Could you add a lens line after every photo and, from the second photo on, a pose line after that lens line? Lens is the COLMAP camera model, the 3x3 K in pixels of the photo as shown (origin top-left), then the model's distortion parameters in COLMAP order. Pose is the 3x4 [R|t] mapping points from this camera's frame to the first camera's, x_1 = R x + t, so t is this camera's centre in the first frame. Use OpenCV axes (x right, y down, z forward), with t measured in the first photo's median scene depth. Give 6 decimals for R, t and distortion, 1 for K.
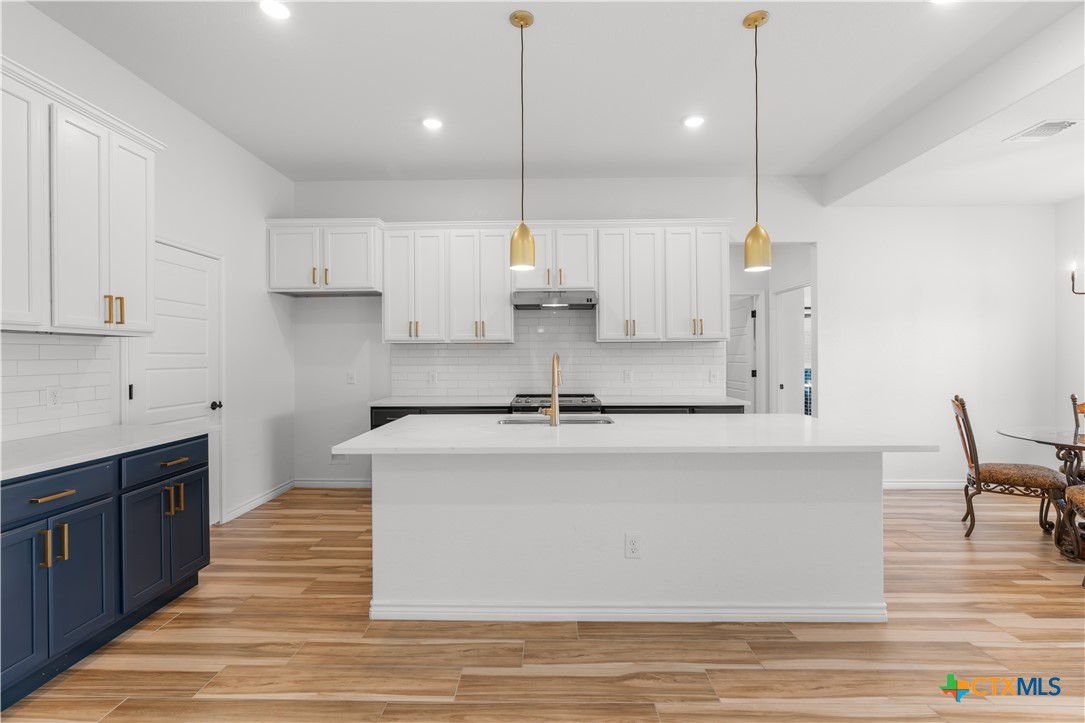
lens RADIAL K [[489.9, 0, 538.3], [0, 489.9, 355.9], [0, 0, 1]] dist [-0.014405, 0.005569]
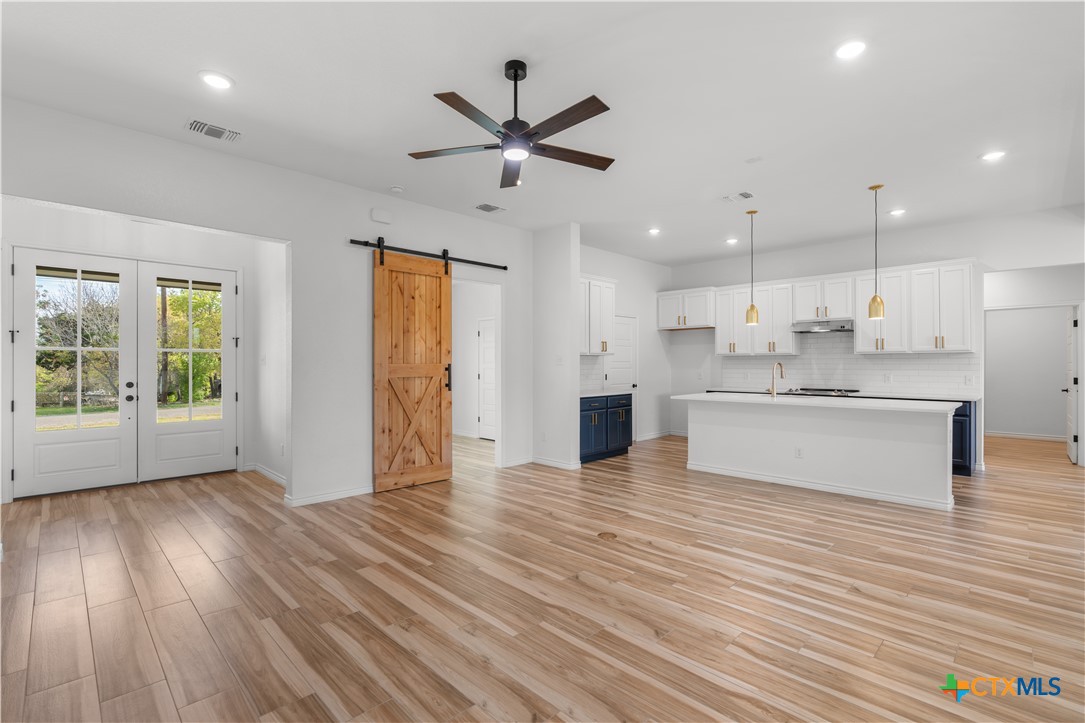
lens RADIAL K [[493.9, 0, 542.5], [0, 493.9, 361.5], [0, 0, 1]] dist [-0.016499, 0.009237]
pose [[0.720794, 0.001087, -0.693148, 0.564175], [-0.001849, 0.999998, -0.000354, -0.004496], [0.693146, 0.001536, 0.720795, -0.864167]]
